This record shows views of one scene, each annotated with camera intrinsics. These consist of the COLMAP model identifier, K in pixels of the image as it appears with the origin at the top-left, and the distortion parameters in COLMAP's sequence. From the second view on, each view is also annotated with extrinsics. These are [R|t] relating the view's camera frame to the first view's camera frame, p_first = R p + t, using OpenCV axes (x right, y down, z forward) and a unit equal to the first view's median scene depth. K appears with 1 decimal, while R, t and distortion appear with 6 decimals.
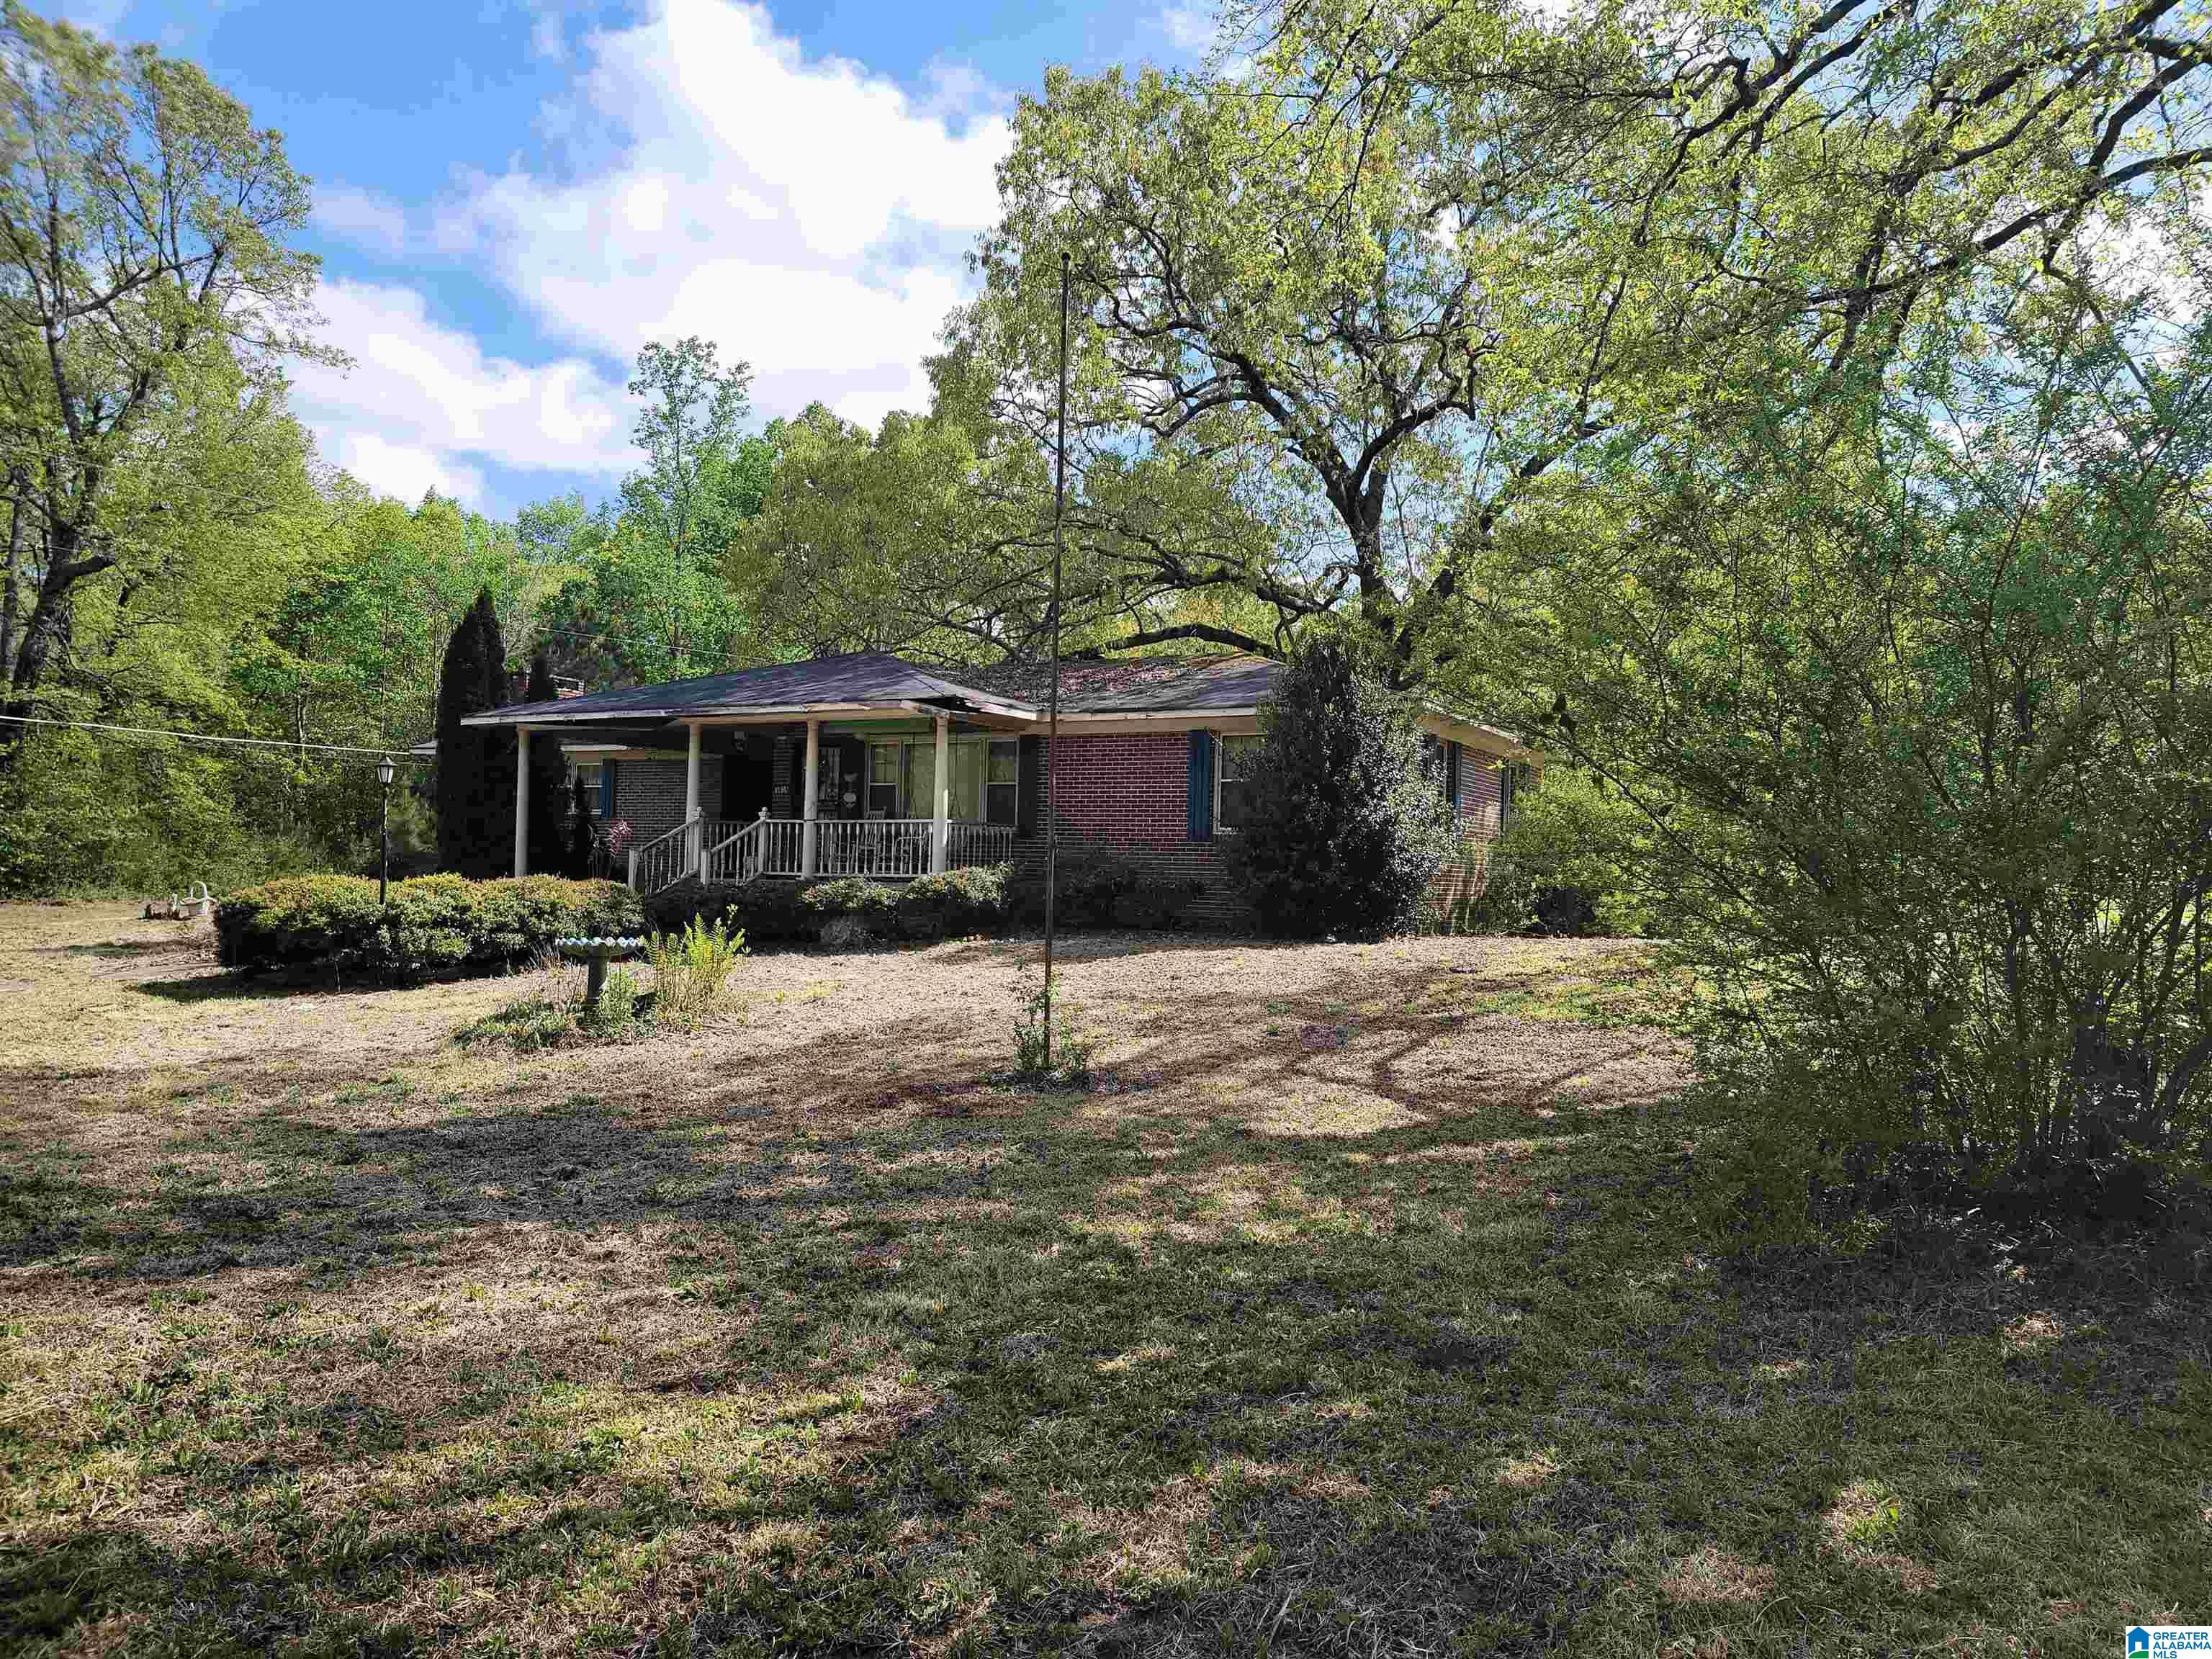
lens RADIAL K [[1533.3, 0, 1107.2], [0, 1533.3, 829.8], [0, 0, 1]] dist [0.003808, 0.001475]
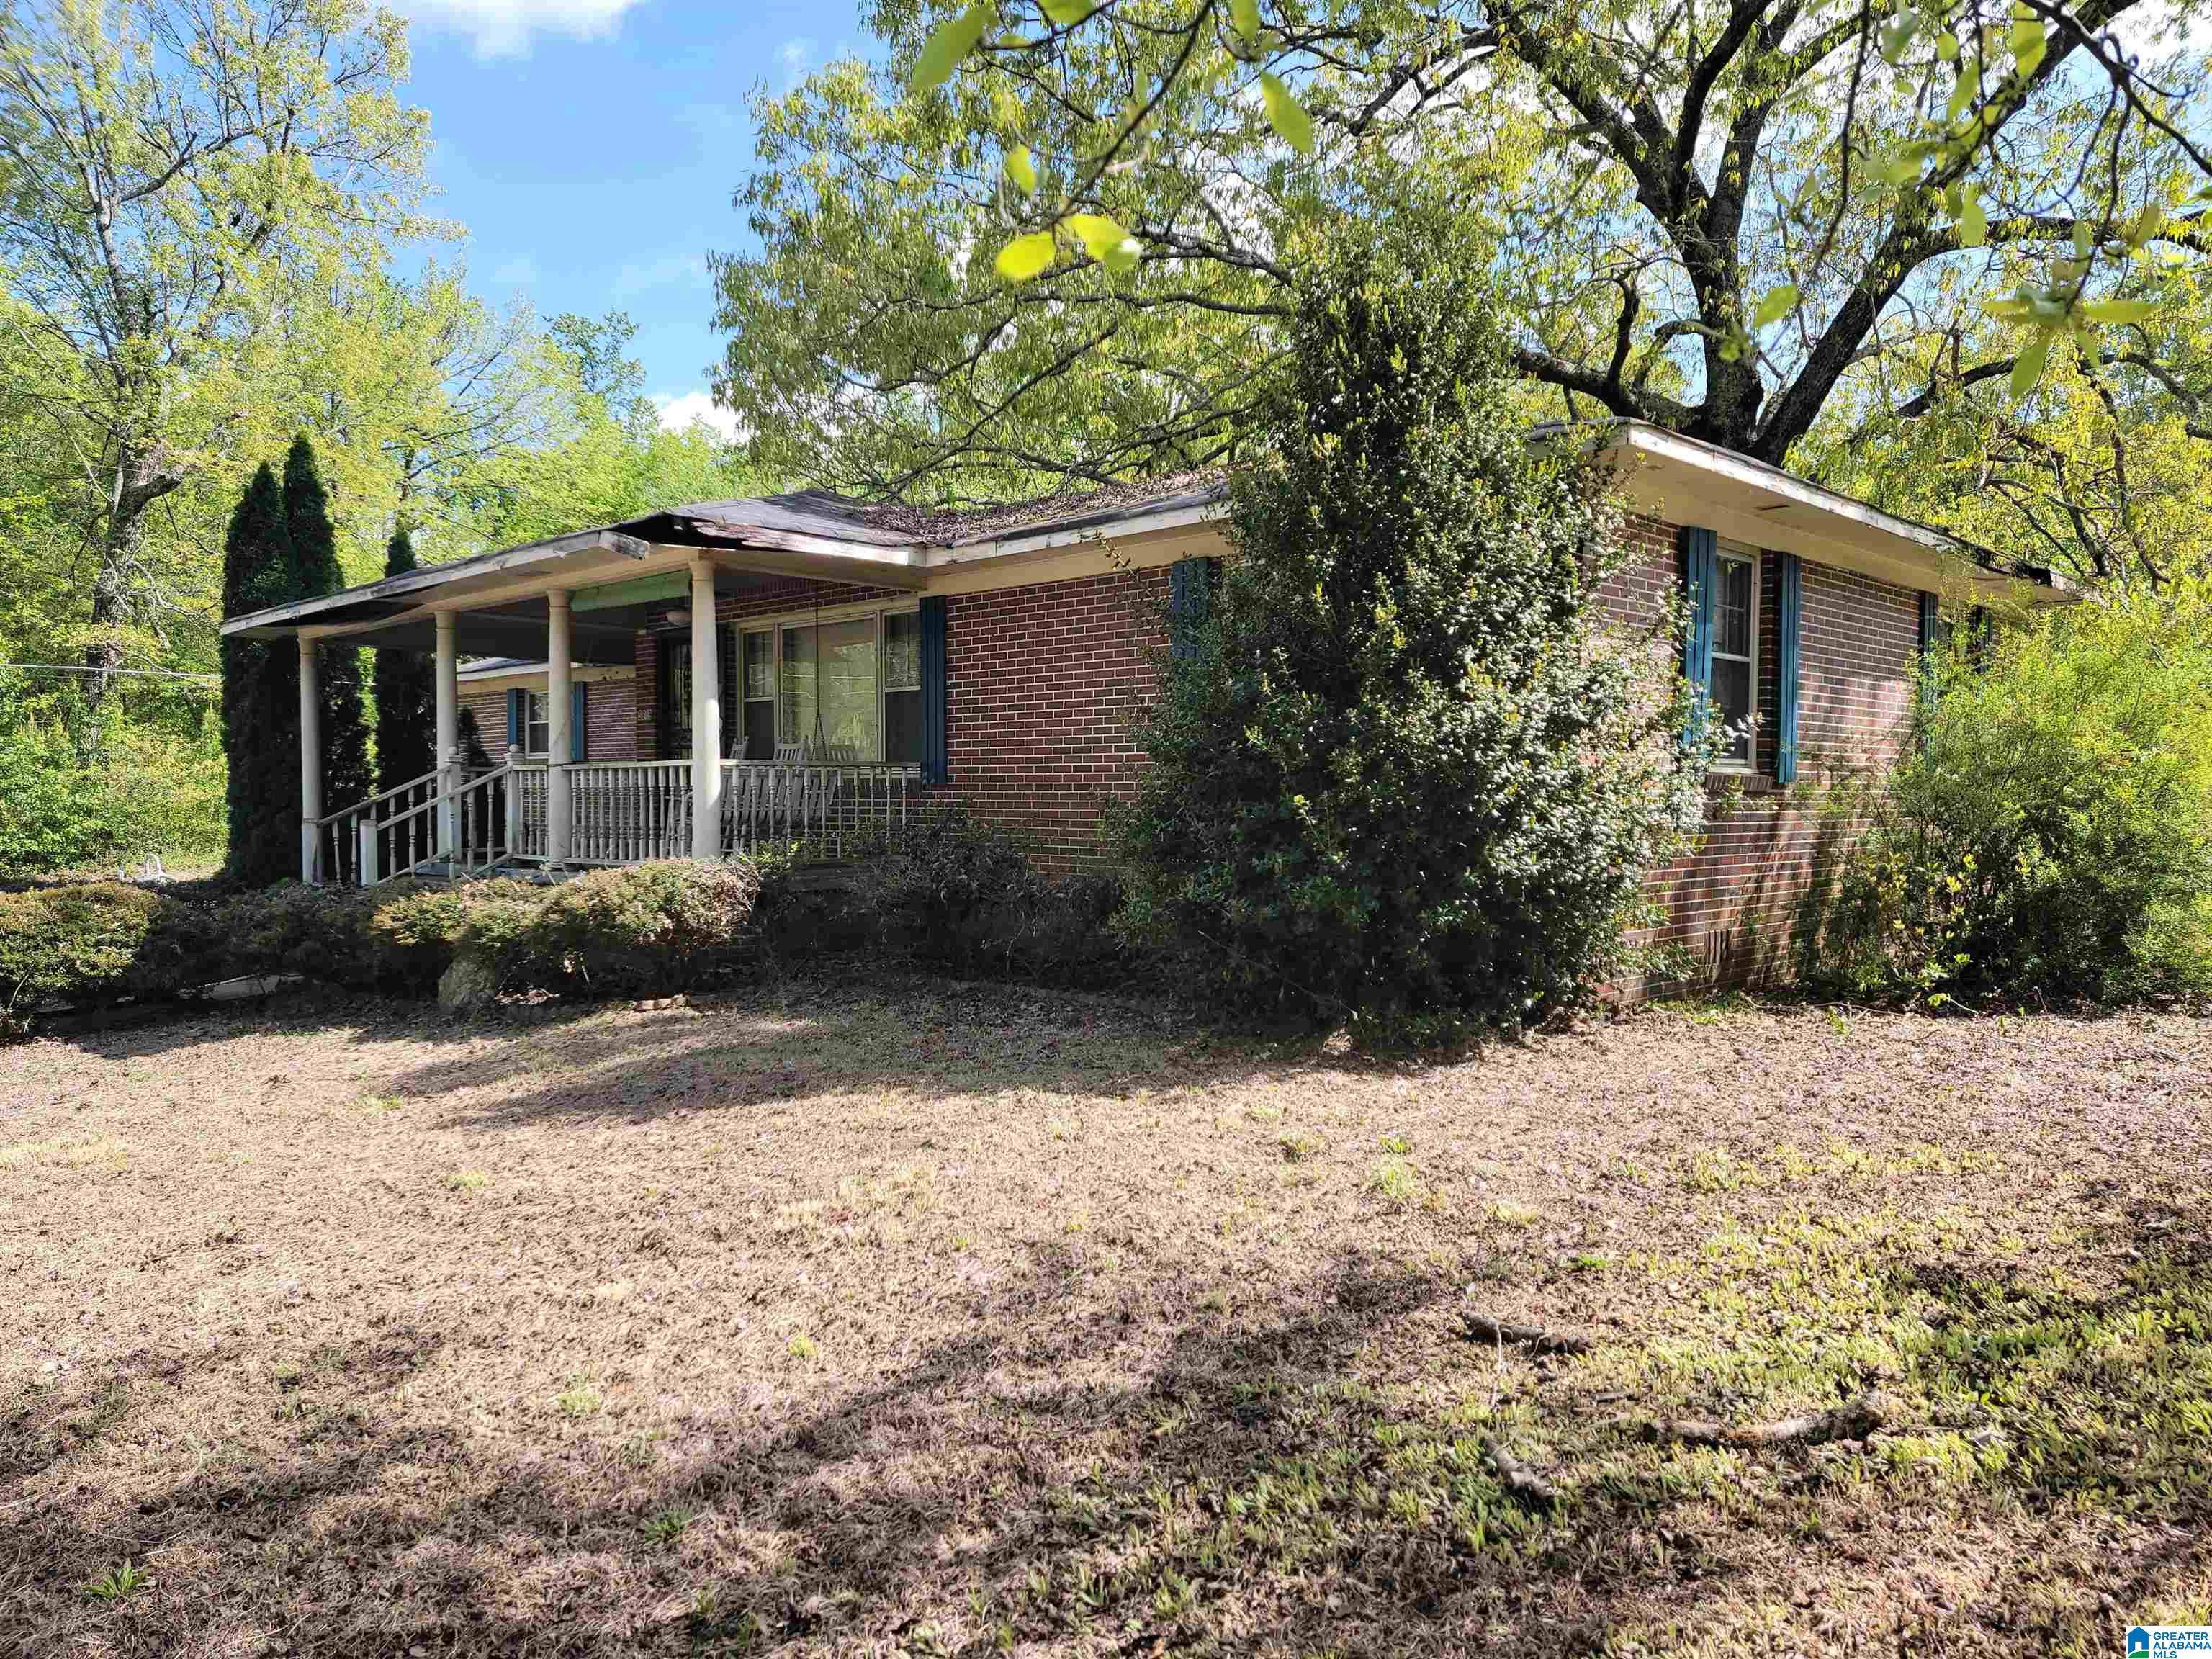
lens RADIAL K [[1533.3, 0, 1109.0], [0, 1533.3, 830.1], [0, 0, 1]] dist [0.003808, 0.001475]
pose [[0.958524, -0.013288, -0.284703, 0.171046], [0.026793, 0.998690, 0.043593, -0.002176], [0.283750, -0.049413, 0.957624, 0.525707]]
